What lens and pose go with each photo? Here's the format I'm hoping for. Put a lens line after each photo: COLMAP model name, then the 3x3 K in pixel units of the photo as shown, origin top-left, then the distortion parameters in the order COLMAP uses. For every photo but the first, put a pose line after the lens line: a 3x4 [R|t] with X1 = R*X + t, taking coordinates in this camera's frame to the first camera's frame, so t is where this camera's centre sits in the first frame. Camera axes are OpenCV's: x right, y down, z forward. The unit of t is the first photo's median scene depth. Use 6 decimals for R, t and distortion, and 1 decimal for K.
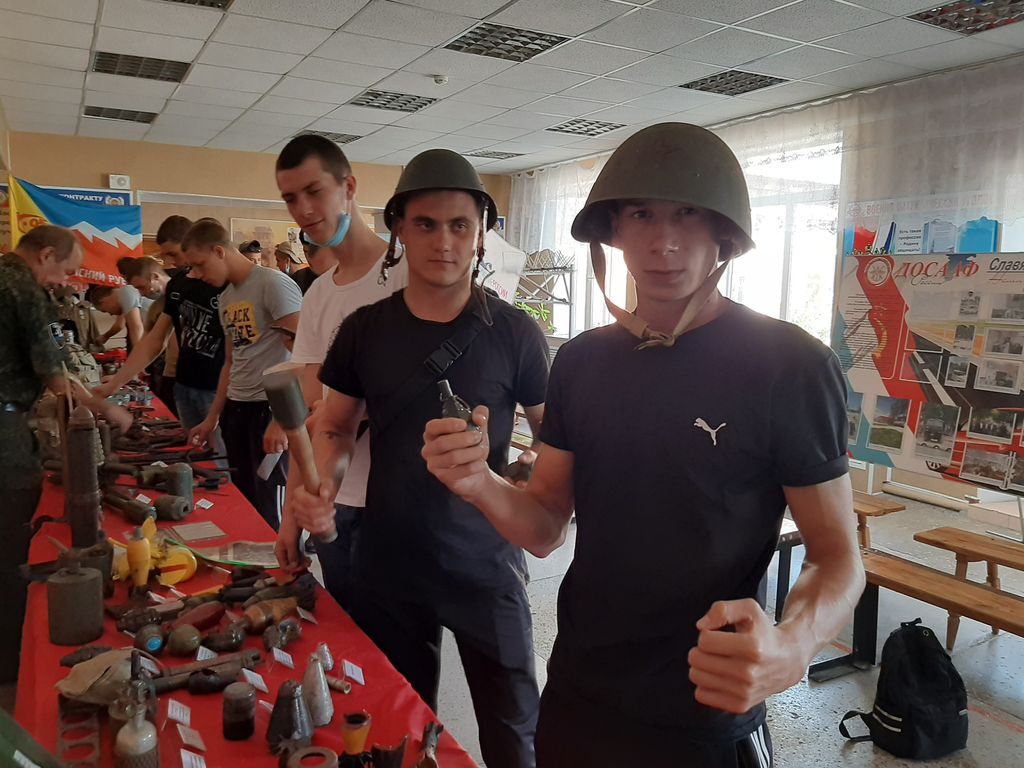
lens RADIAL K [[815.7, 0, 512.0], [0, 815.7, 384.0], [0, 0, 1]] dist [0.006286, -0.055615]
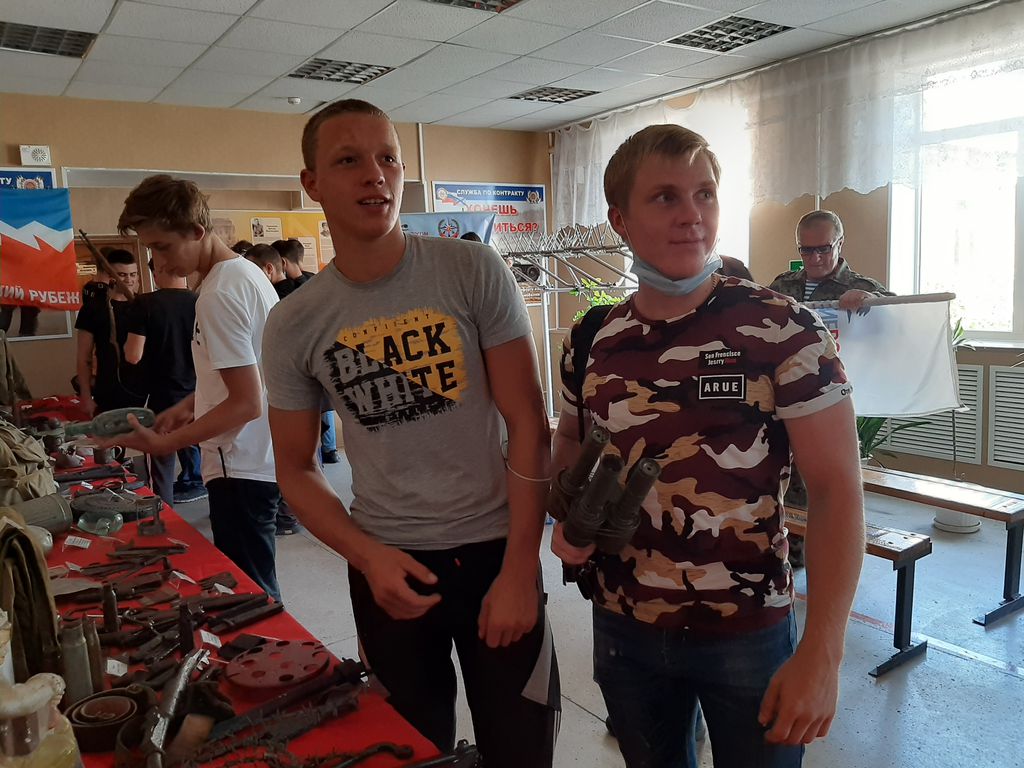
lens RADIAL K [[815.7, 0, 512.0], [0, 815.7, 384.0], [0, 0, 1]] dist [0.006286, -0.055615]
pose [[0.992111, -0.076985, 0.098940, -0.217559], [0.076244, 0.997026, 0.011249, -0.041396], [-0.099511, -0.003617, 0.995030, 0.363426]]
